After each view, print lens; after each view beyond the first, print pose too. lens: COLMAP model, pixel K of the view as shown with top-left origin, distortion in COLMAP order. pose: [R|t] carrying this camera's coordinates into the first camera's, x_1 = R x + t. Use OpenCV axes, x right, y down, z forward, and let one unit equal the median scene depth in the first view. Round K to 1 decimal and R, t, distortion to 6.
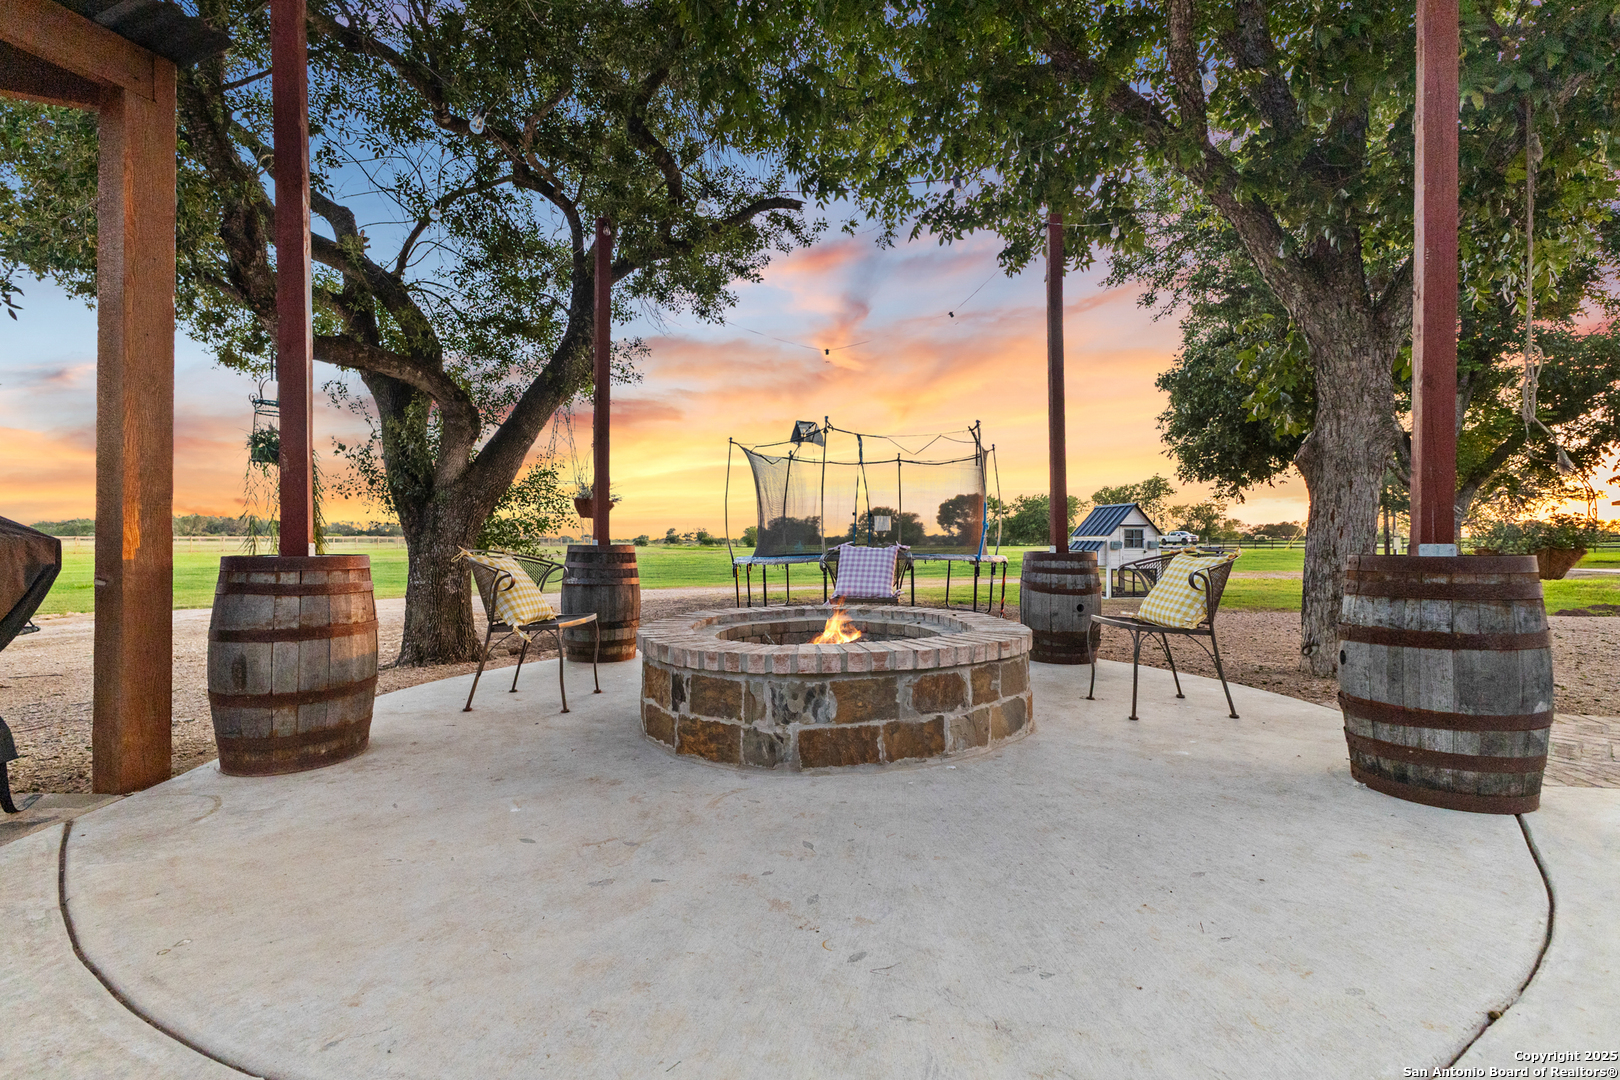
lens RADIAL K [[709.0, 0, 810.3], [0, 709.0, 539.6], [0, 0, 1]] dist [0.013817, 0.000126]
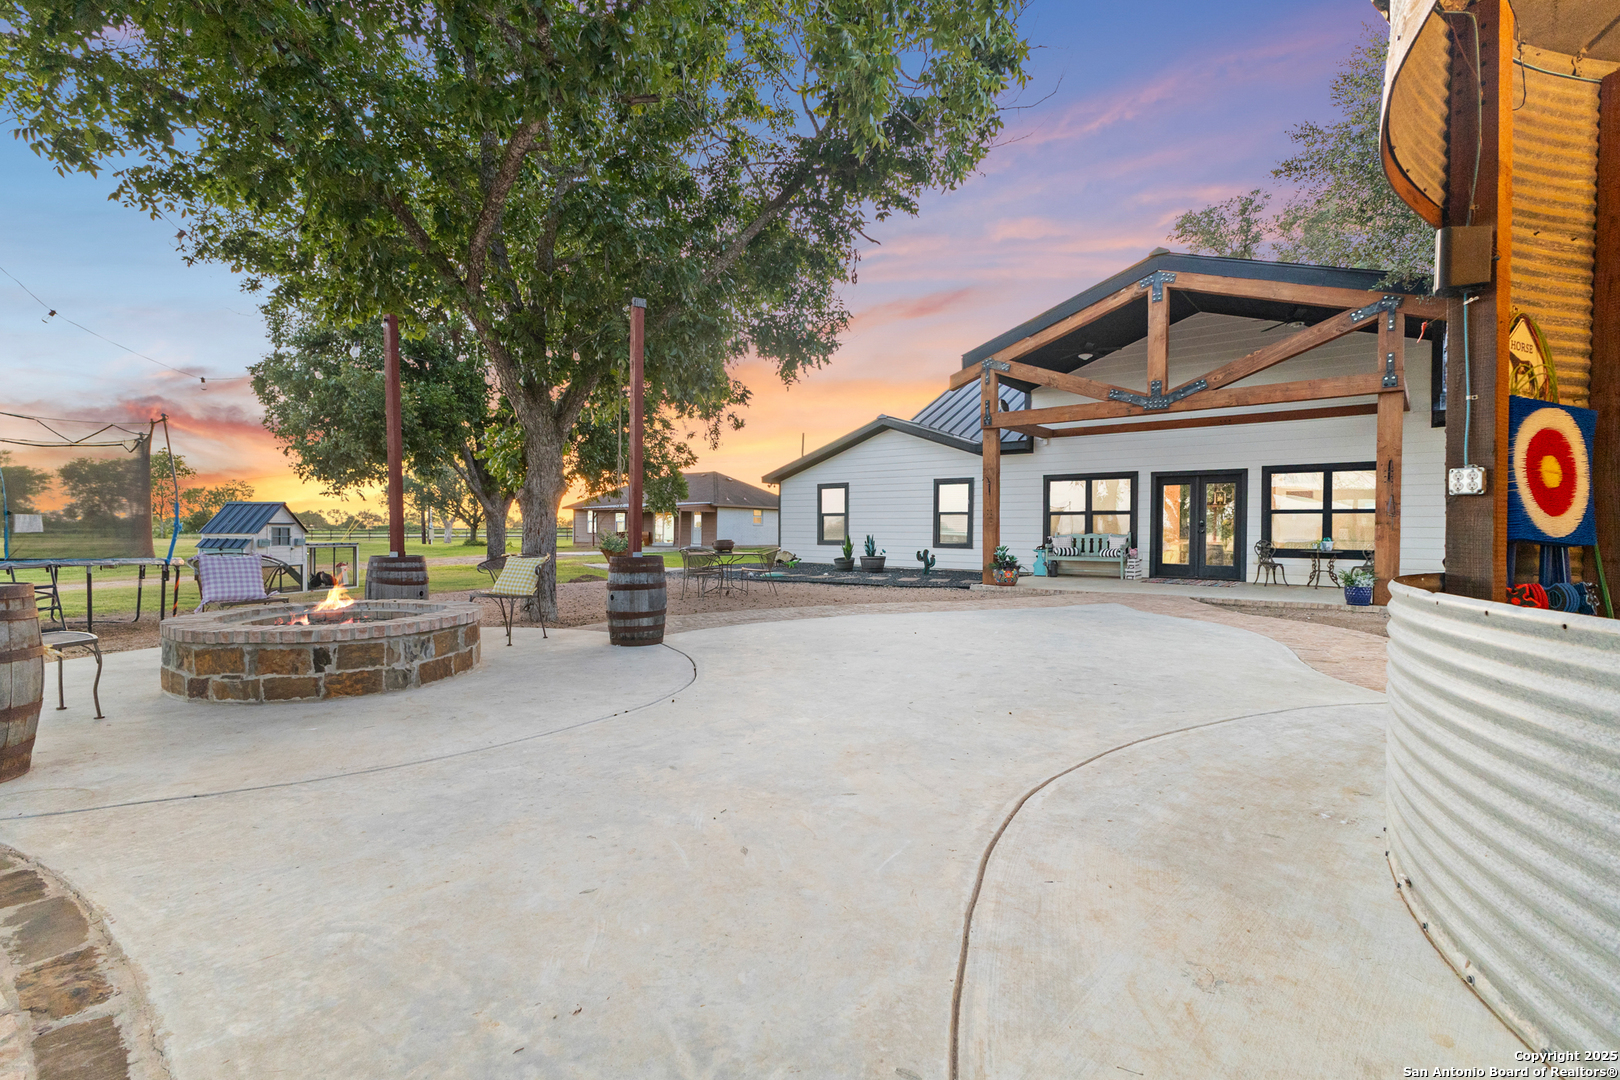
lens RADIAL K [[709.0, 0, 809.1], [0, 709.0, 540.2], [0, 0, 1]] dist [0.013817, 0.000126]
pose [[0.374152, -0.006743, 0.927343, -1.286269], [-0.006443, 0.999931, 0.009870, -0.065304], [-0.927345, -0.009668, 0.374083, -0.566044]]
